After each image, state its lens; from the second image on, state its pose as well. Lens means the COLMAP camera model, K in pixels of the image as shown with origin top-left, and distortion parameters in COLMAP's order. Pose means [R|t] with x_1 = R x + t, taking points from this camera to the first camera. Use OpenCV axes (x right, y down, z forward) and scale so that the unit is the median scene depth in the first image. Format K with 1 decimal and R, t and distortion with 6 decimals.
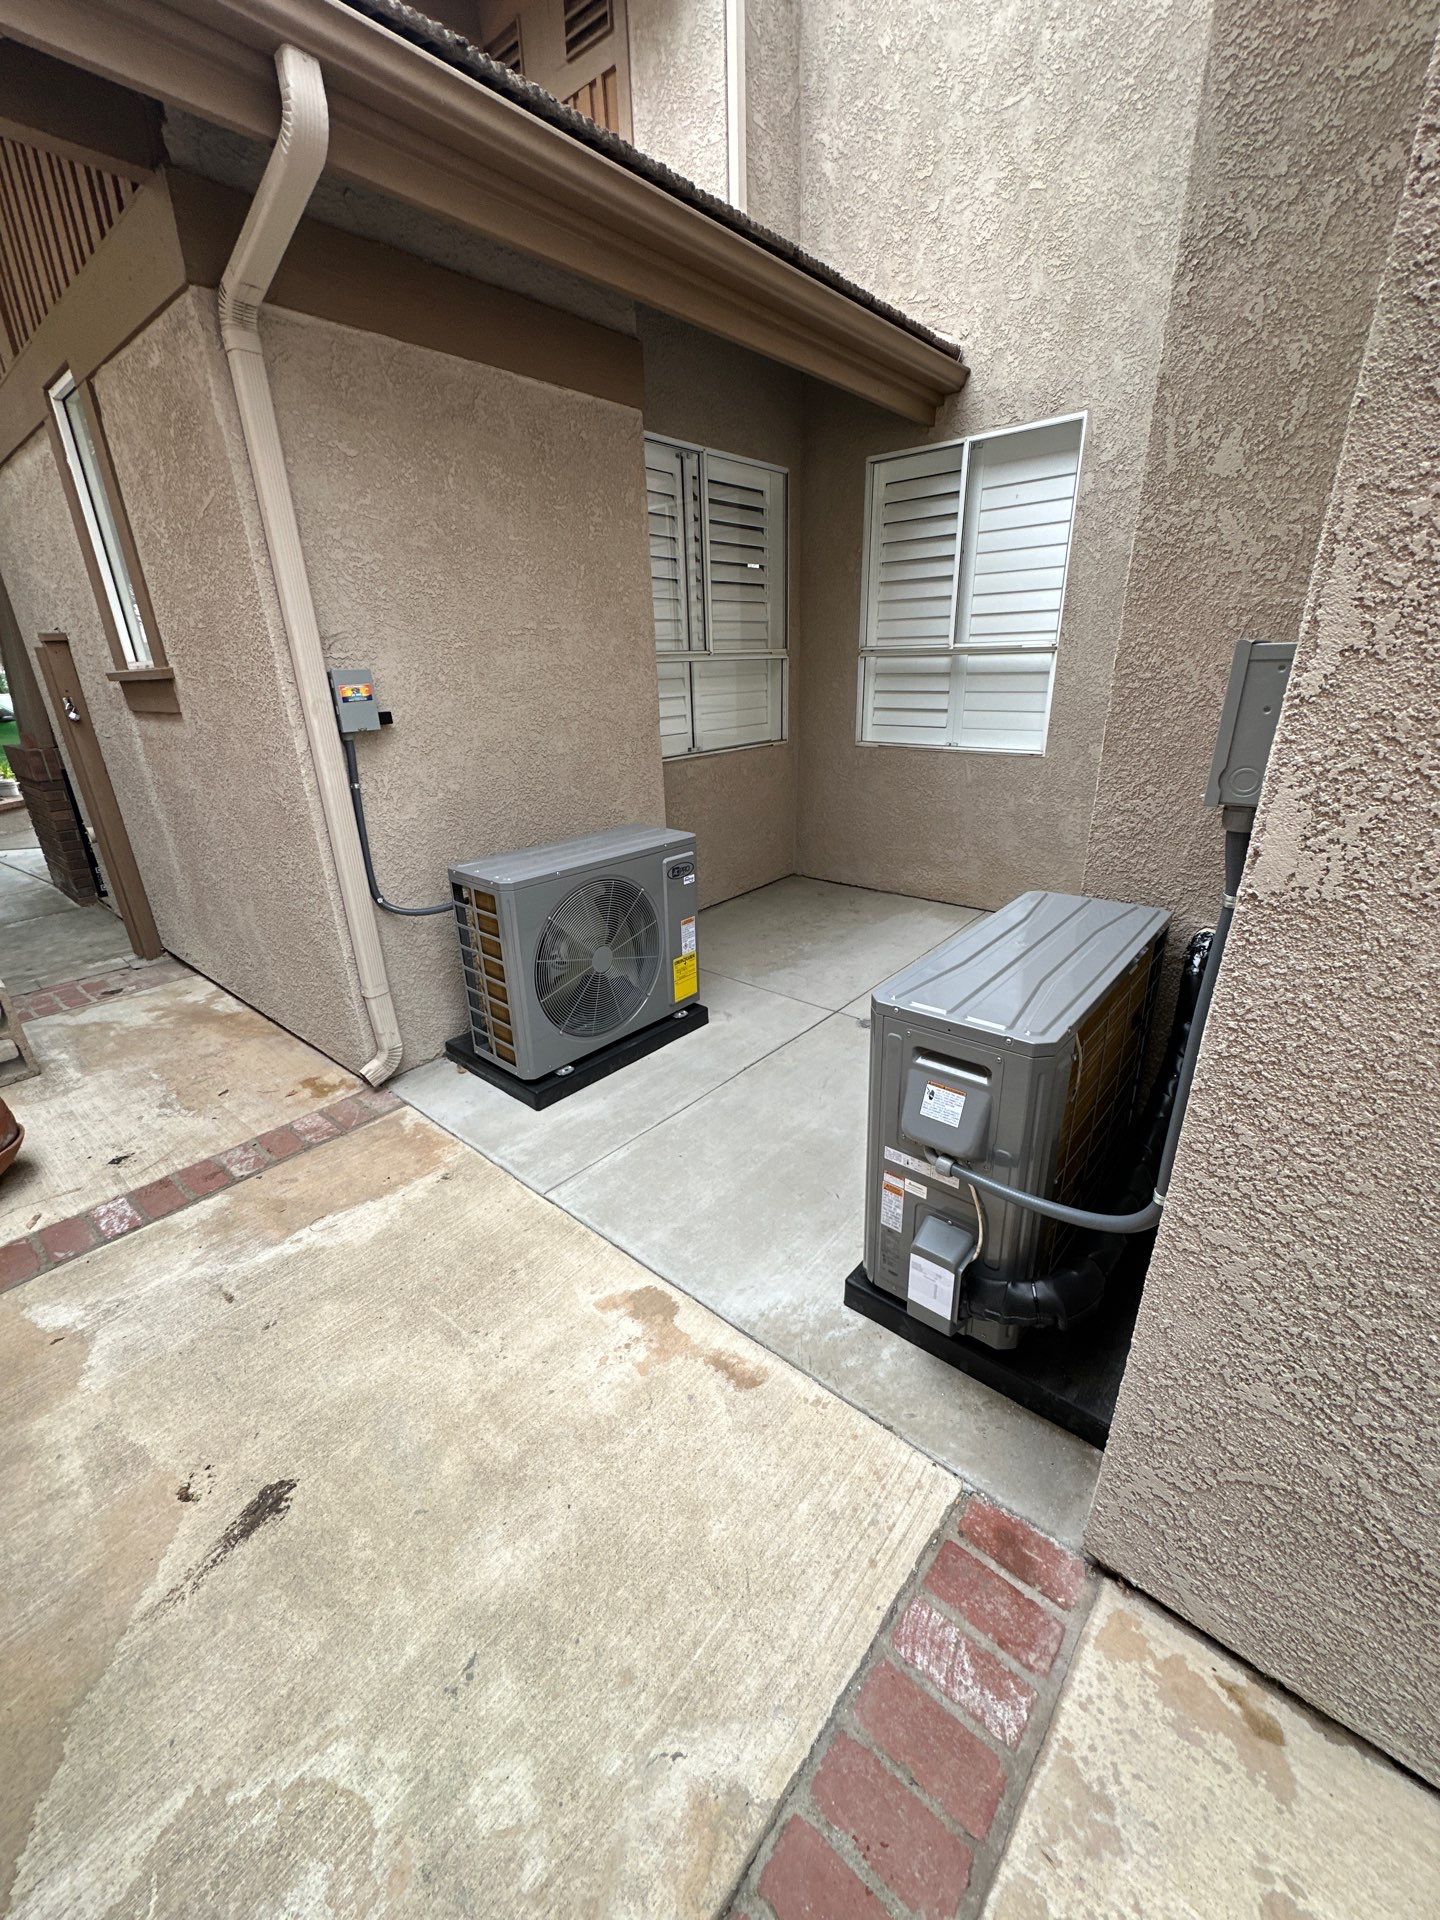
lens RADIAL K [[768.7, 0, 716.8], [0, 768.7, 960.1], [0, 0, 1]] dist [-0.001229, 0.000281]
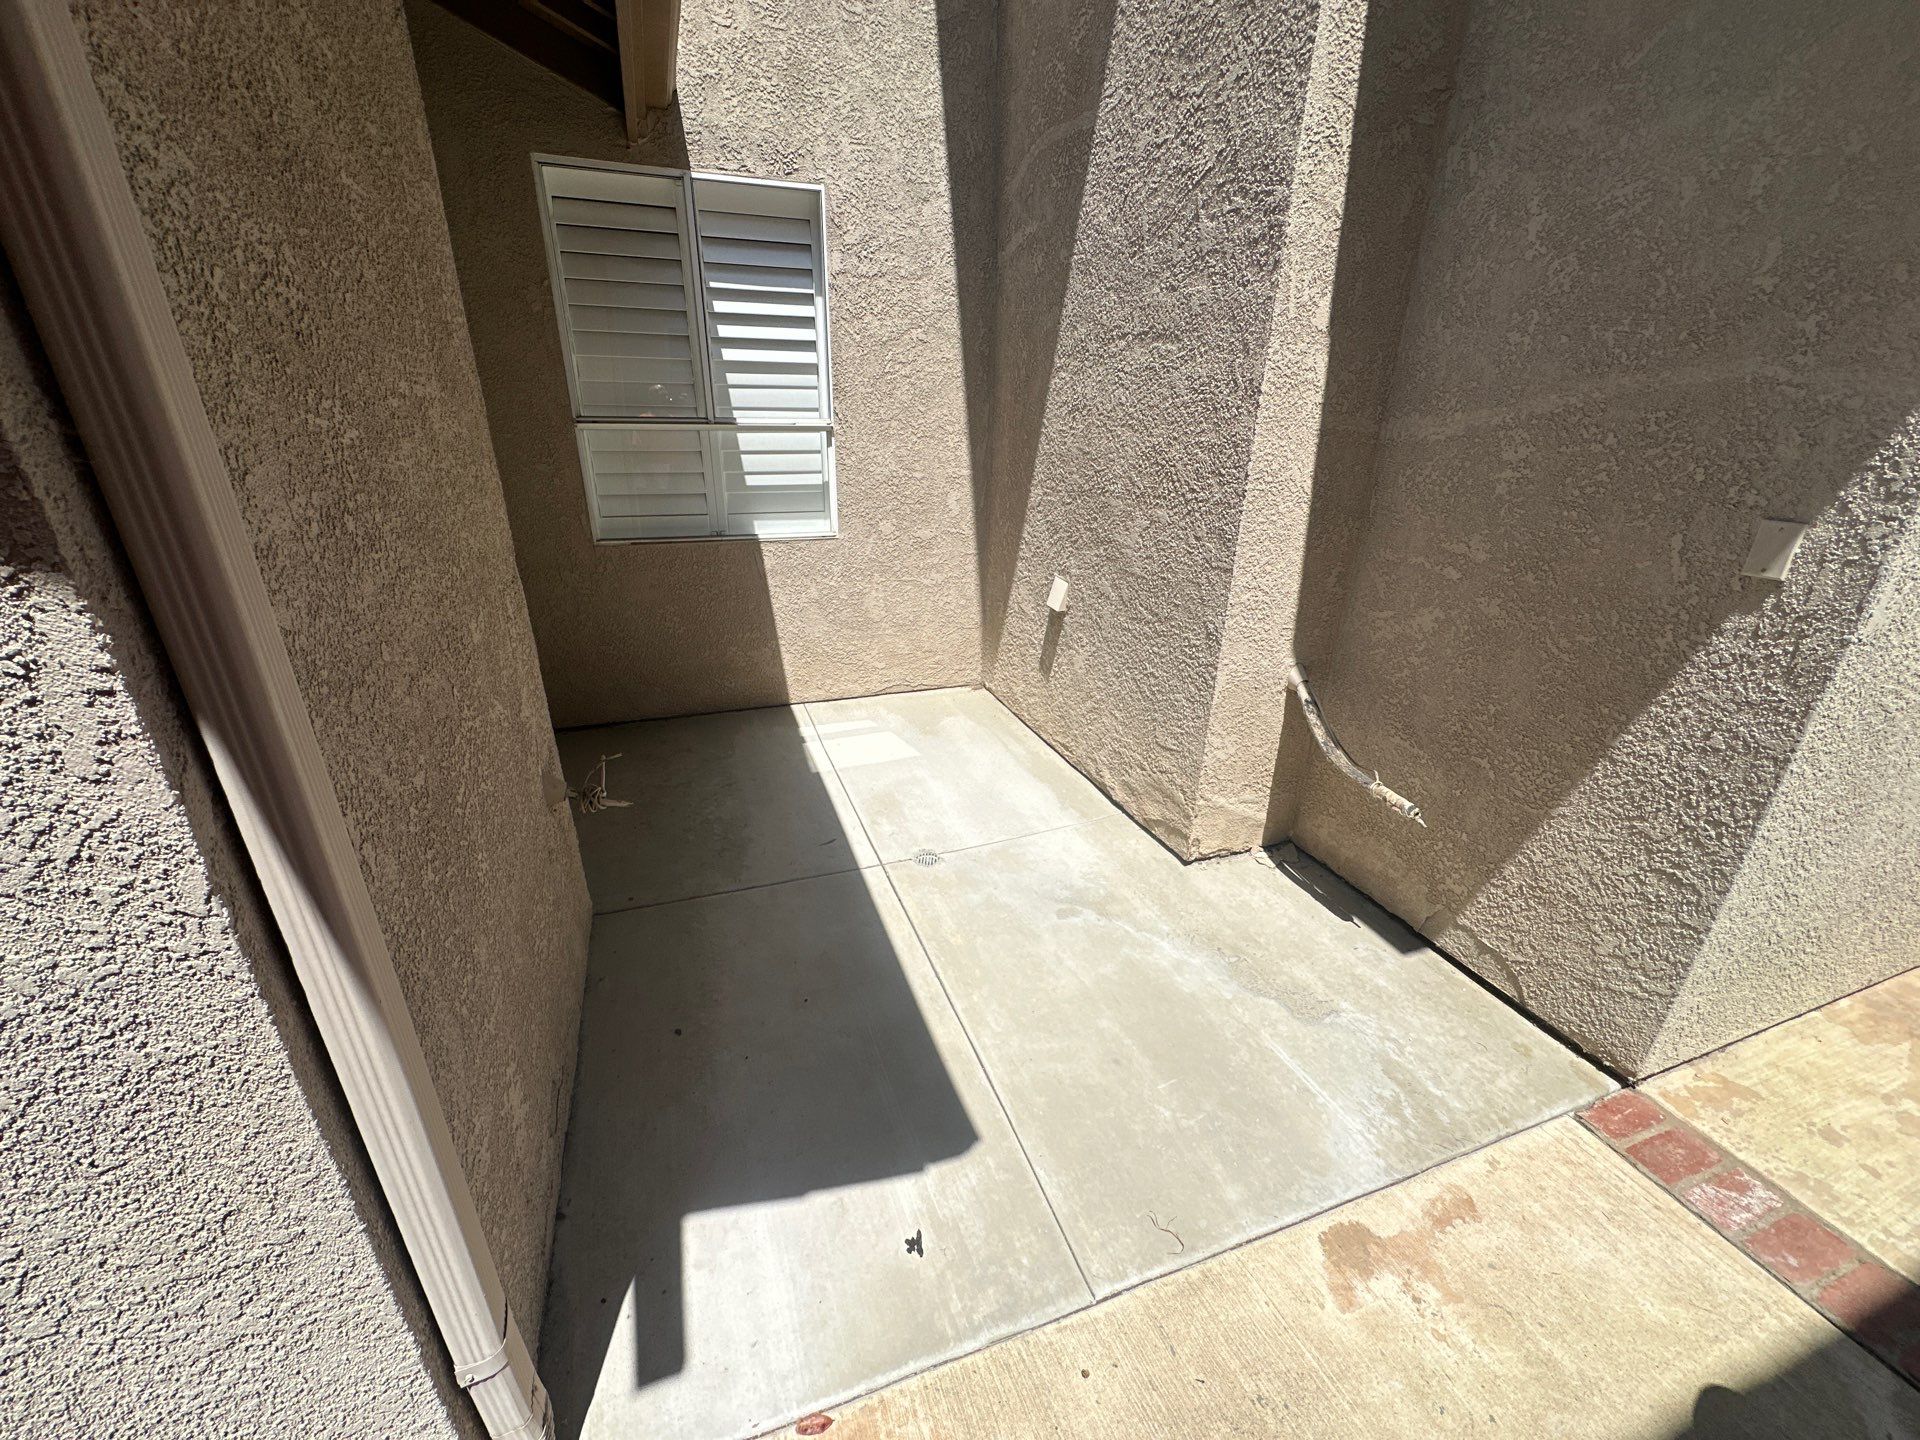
lens RADIAL K [[766.5, 0, 957.5], [0, 766.5, 721.0], [0, 0, 1]] dist [-0.000268, 0.000436]
pose [[0.479940, -0.303574, 0.823104, -0.677131], [0.290411, 0.940302, 0.177463, -0.309993], [-0.827840, 0.153867, 0.539450, 0.681075]]
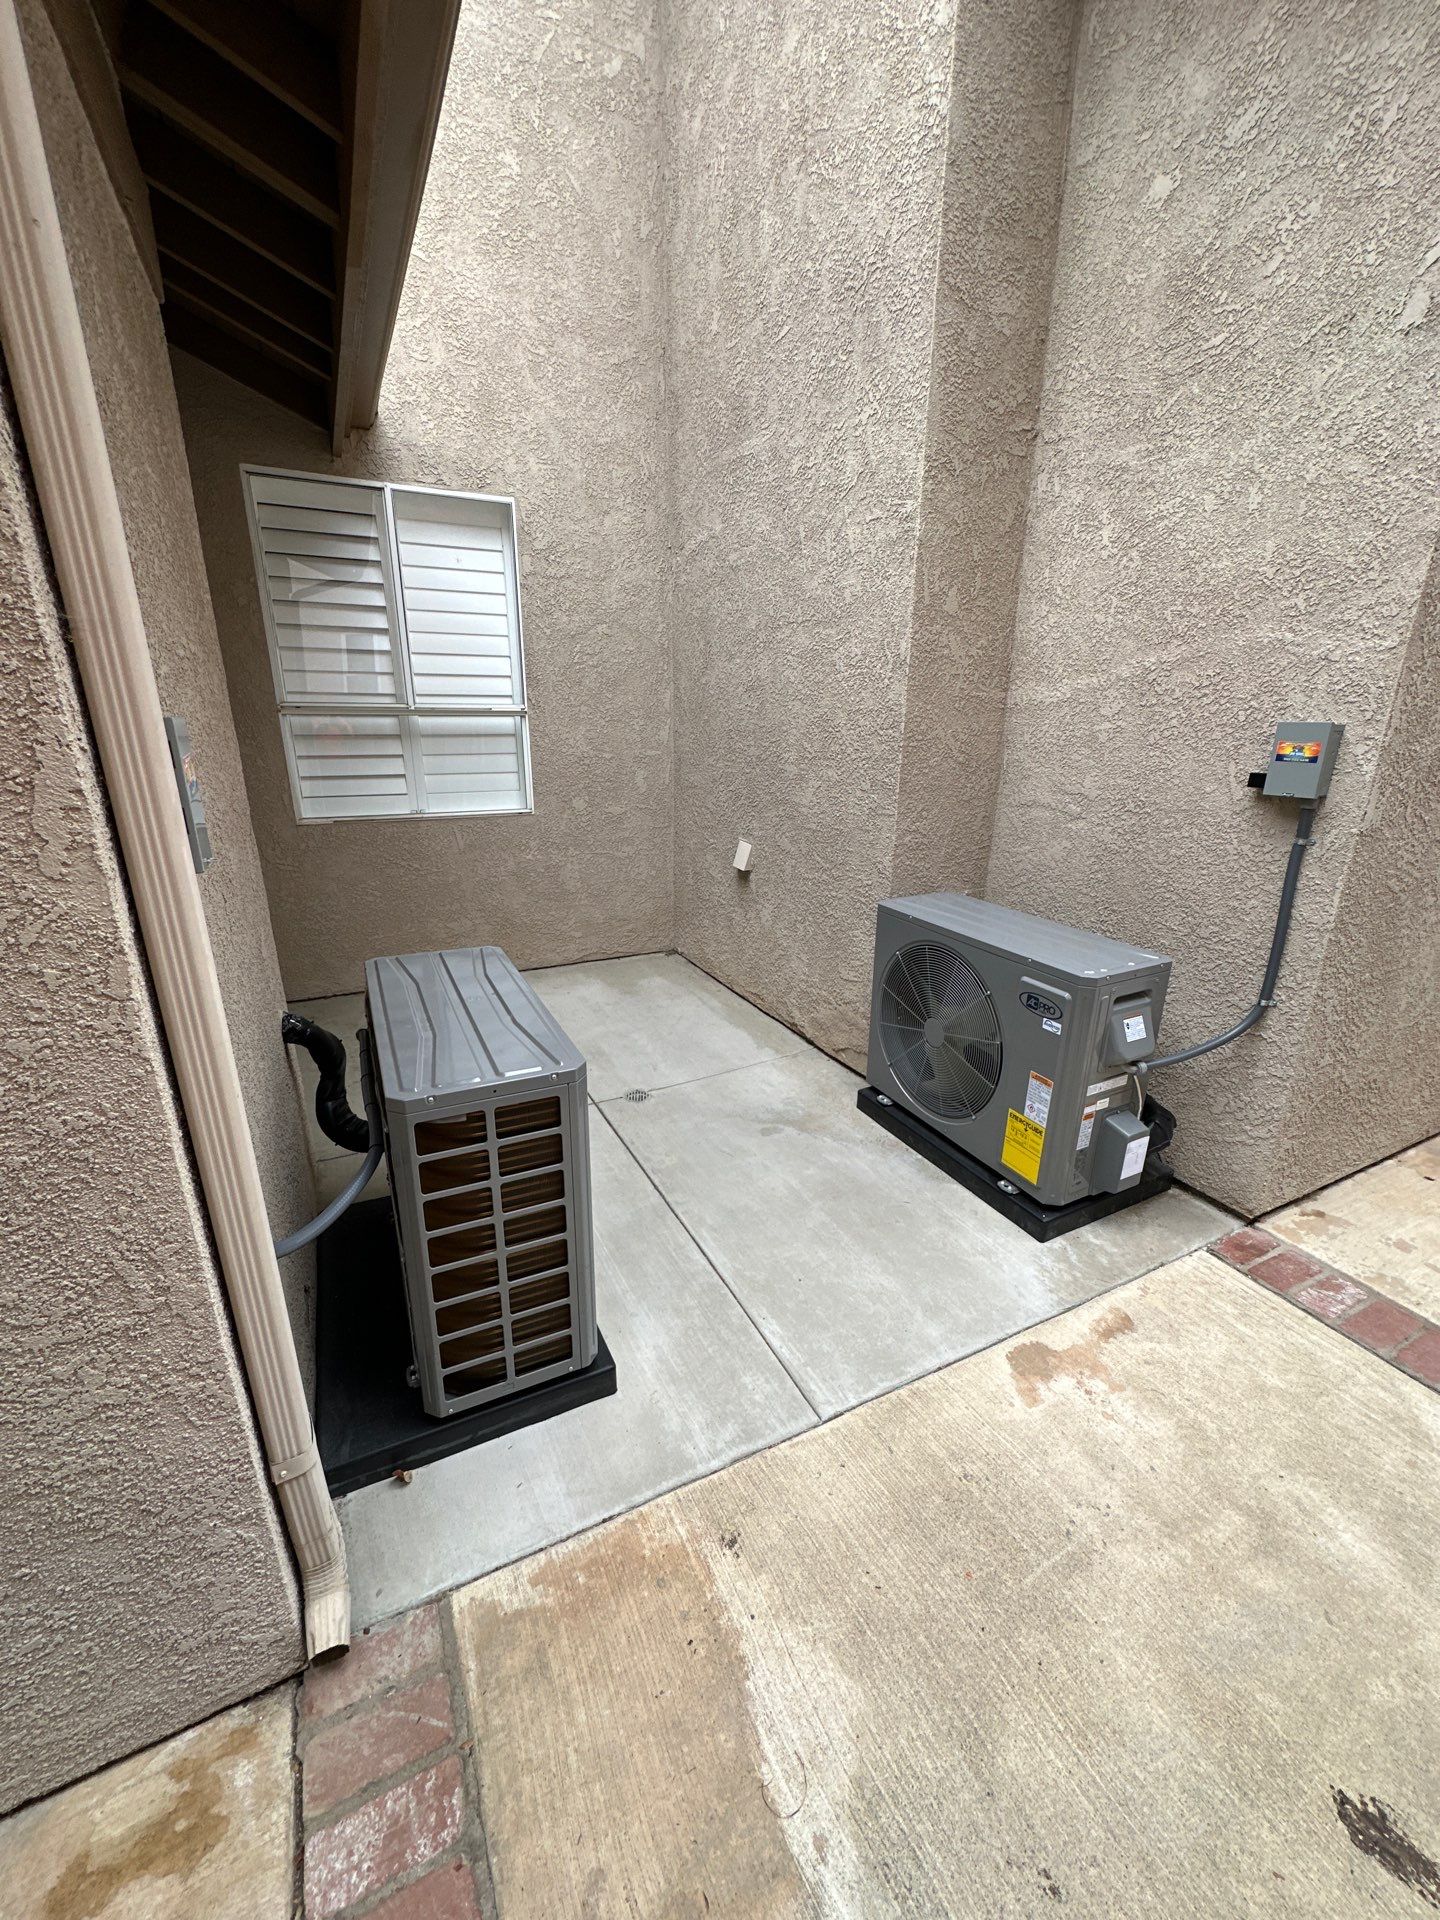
lens RADIAL K [[768.7, 0, 716.8], [0, 768.7, 960.1], [0, 0, 1]] dist [-0.001229, 0.000281]
pose [[0.378197, -0.253716, 0.890278, -0.821332], [0.319881, 0.938287, 0.131509, -0.243350], [-0.868702, 0.235046, 0.436016, 0.671154]]
